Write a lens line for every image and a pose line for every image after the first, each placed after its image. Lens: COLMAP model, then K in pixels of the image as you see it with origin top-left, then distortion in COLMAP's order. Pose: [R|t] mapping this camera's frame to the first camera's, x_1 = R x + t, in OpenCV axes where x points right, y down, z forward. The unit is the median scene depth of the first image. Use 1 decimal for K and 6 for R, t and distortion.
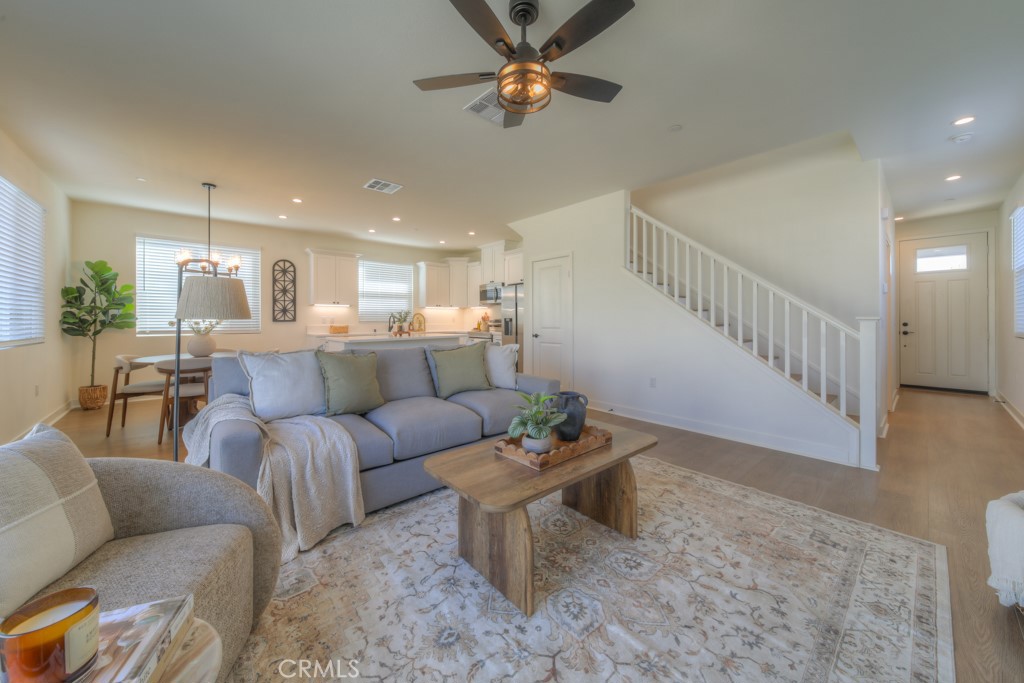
lens RADIAL K [[365.0, 0, 512.6], [0, 365.0, 317.8], [0, 0, 1]] dist [0.000739, -0.000102]
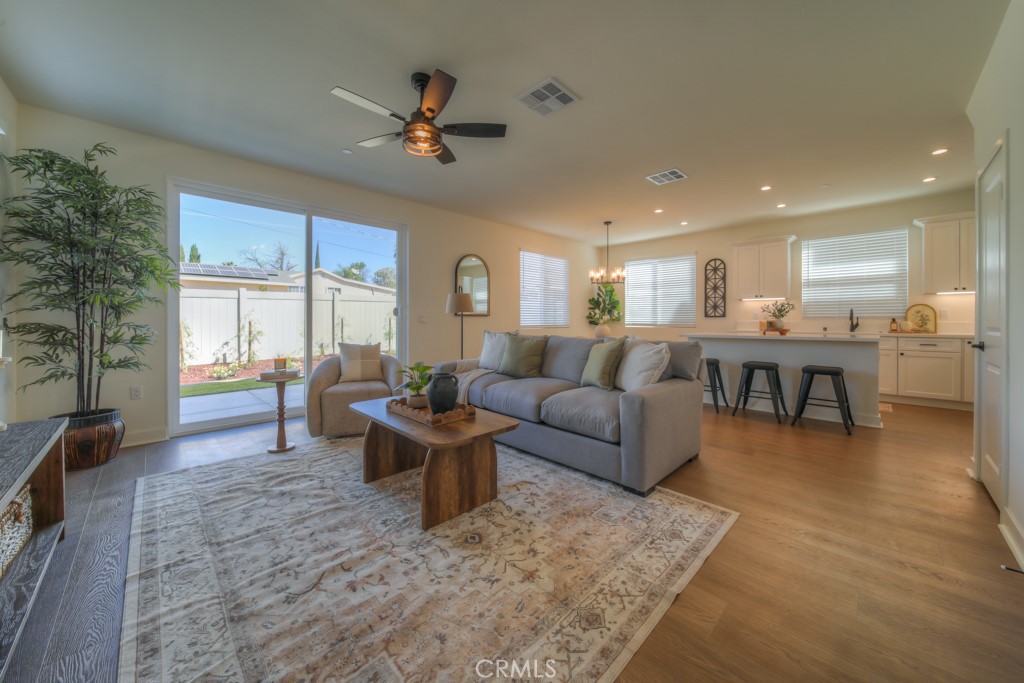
lens RADIAL K [[365.0, 0, 512.6], [0, 365.0, 317.8], [0, 0, 1]] dist [0.000739, -0.000102]
pose [[0.062065, -0.001359, -0.998071, 1.087918], [0.004507, 0.999989, -0.001081, 0.029370], [0.998062, -0.004431, 0.062071, 0.962826]]
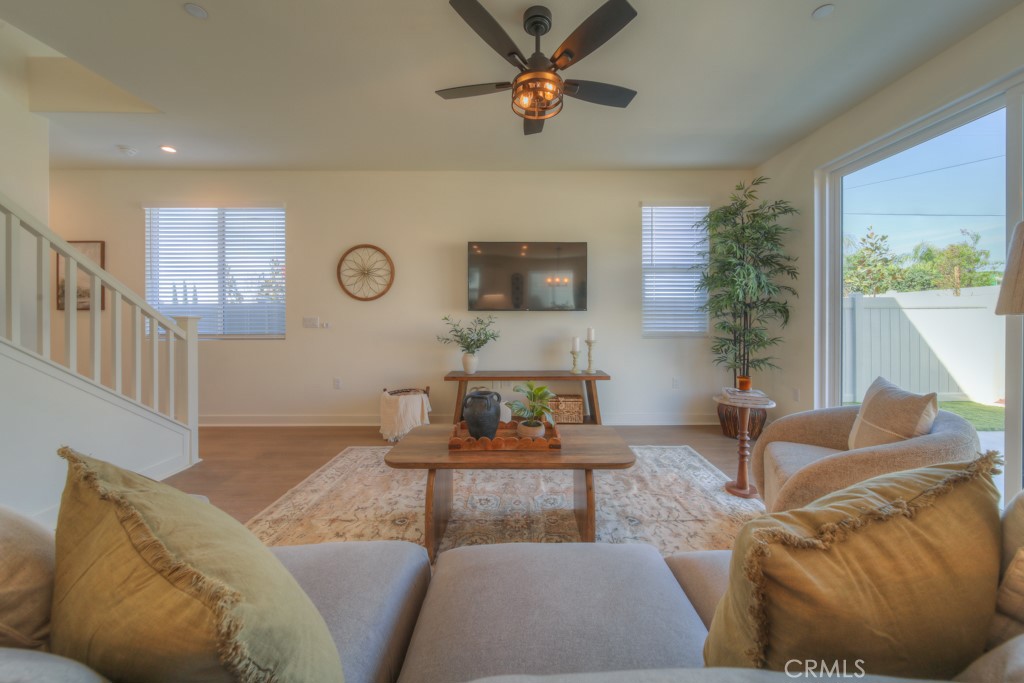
lens RADIAL K [[365.0, 0, 523.8], [0, 365.0, 324.0], [0, 0, 1]] dist [0.000082, -0.000031]
pose [[-0.756830, 0.001017, 0.653611, -0.473109], [0.000732, 0.999999, -0.000708, 0.023522], [-0.653611, -0.000057, -0.756830, 1.393552]]
